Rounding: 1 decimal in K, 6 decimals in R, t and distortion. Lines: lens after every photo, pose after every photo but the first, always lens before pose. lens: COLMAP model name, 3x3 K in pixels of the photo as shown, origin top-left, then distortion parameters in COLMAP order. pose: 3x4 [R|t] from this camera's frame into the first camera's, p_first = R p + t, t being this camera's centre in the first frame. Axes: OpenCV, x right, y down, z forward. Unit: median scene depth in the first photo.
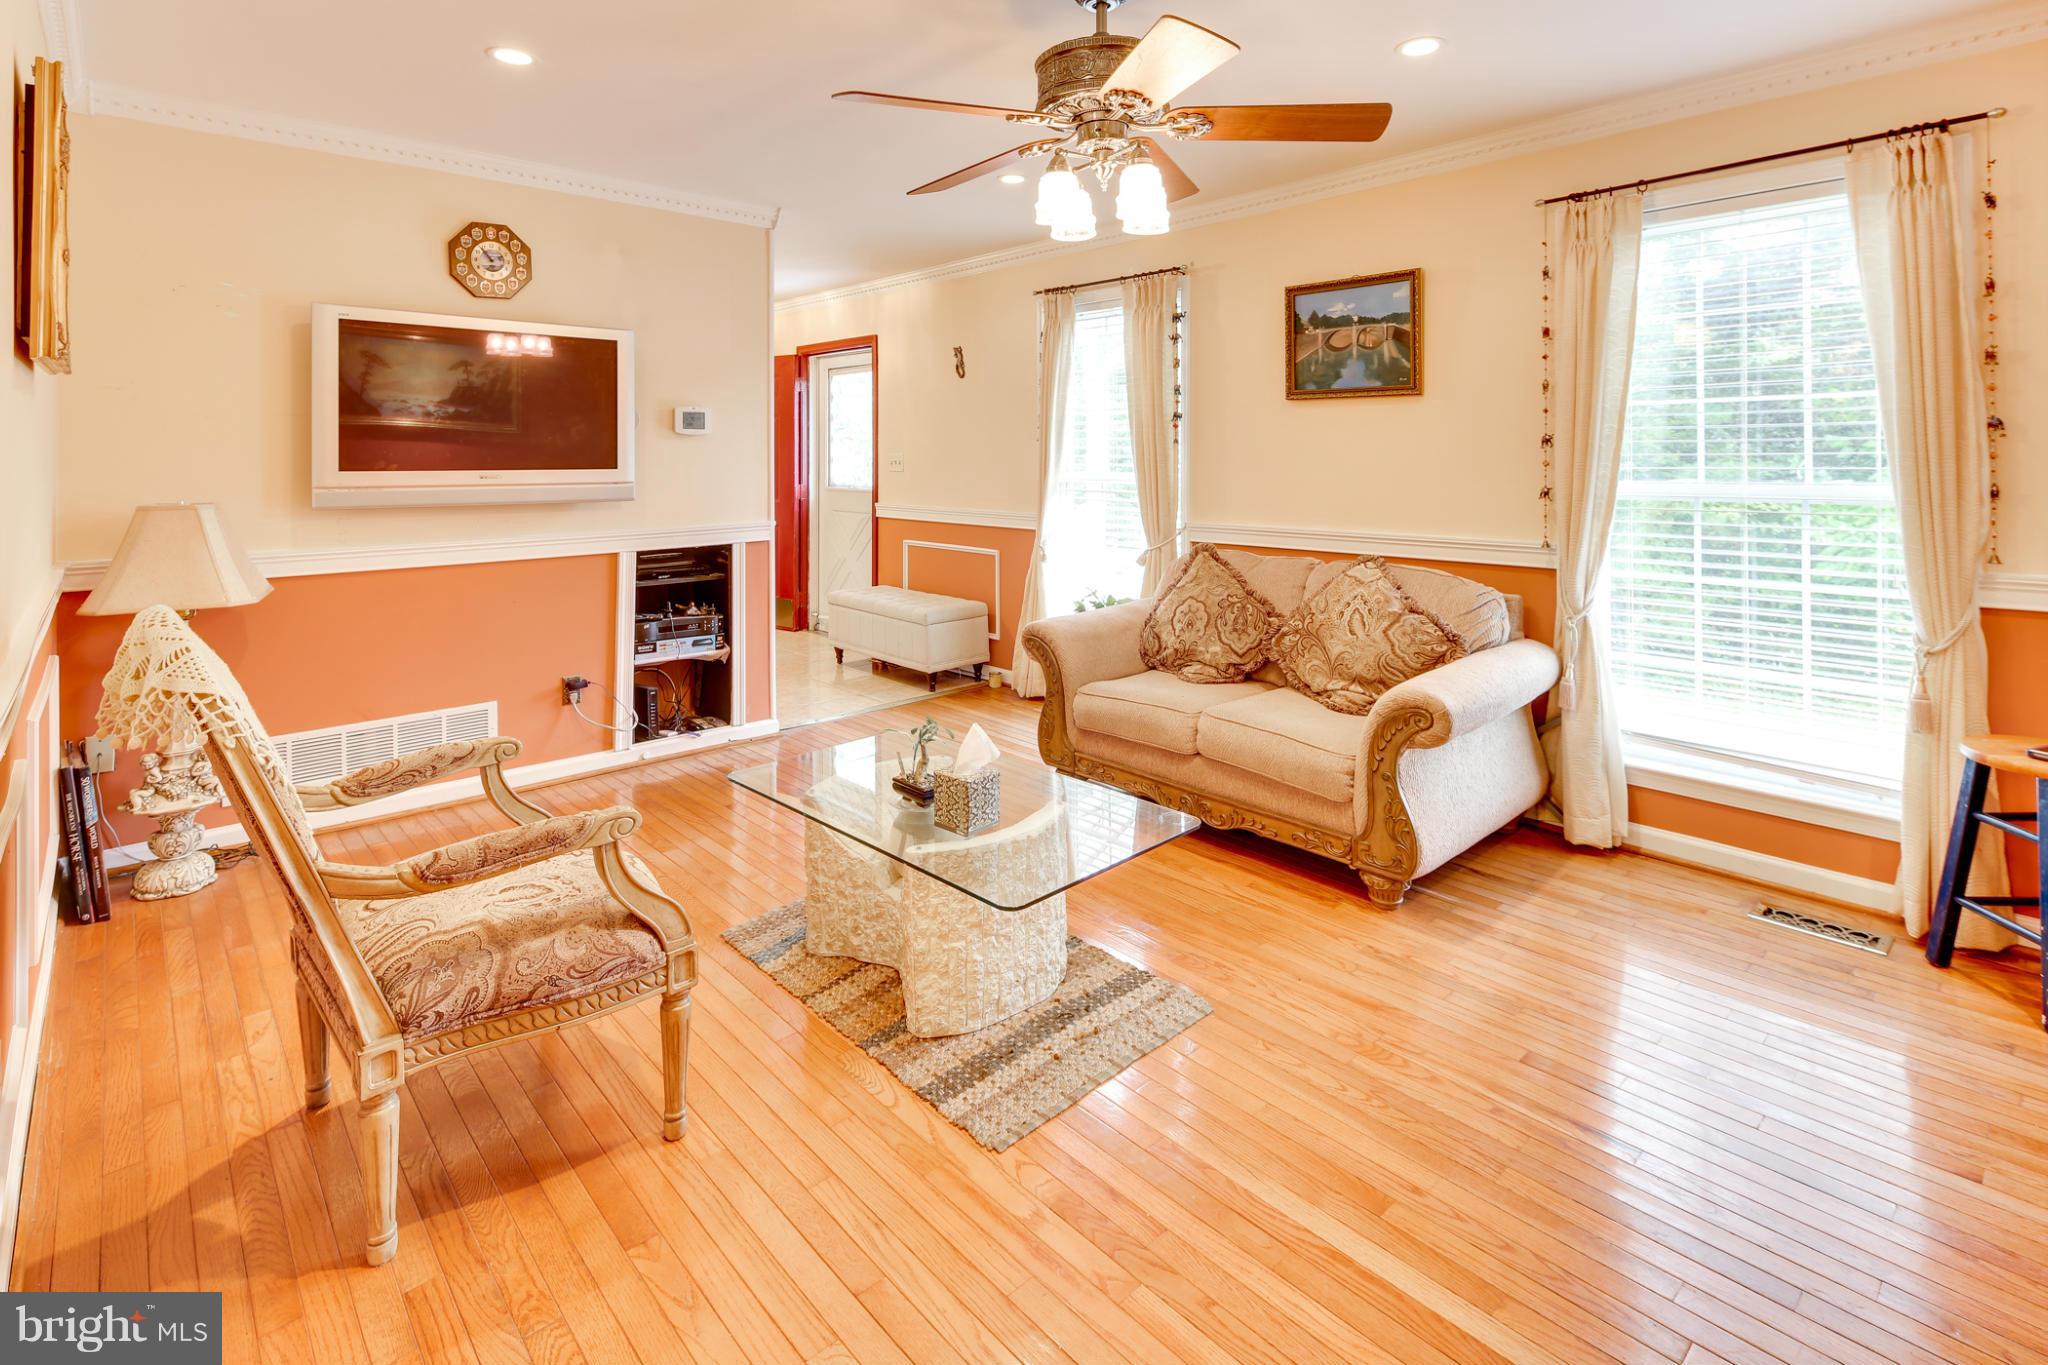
lens RADIAL K [[973.5, 0, 1026.2], [0, 973.5, 457.9], [0, 0, 1]] dist [0.019436, -0.007479]
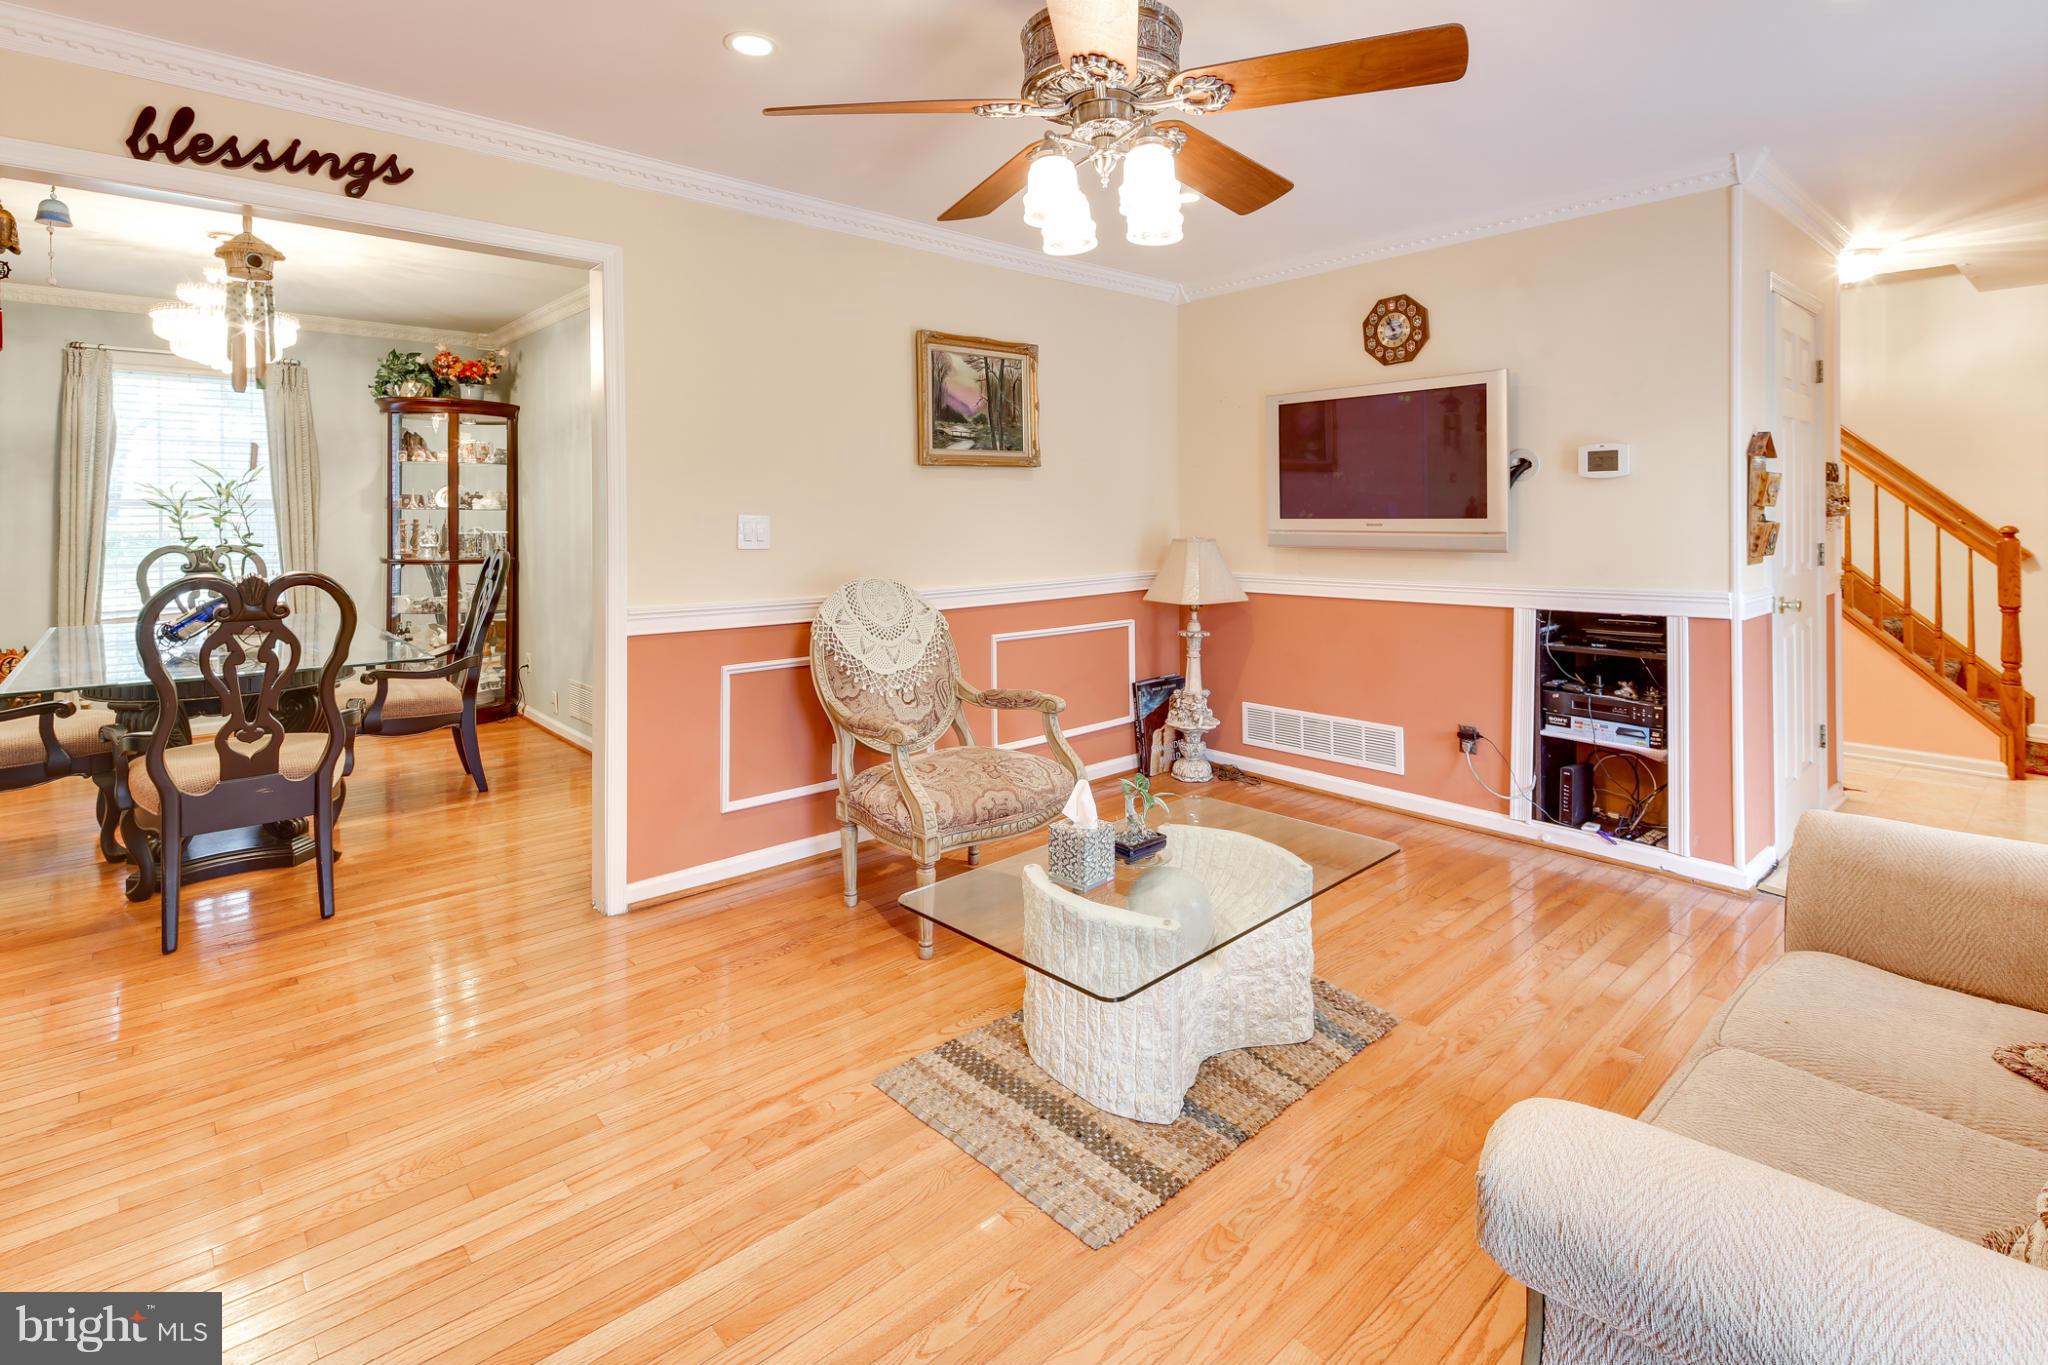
lens RADIAL K [[973.5, 0, 1010.4], [0, 973.5, 516.3], [0, 0, 1]] dist [0.019436, -0.007479]
pose [[-0.021183, 0.004767, -0.999764, 0.565747], [0.007509, 0.999961, 0.004609, 0.001544], [0.999747, -0.007410, -0.021218, 0.577912]]
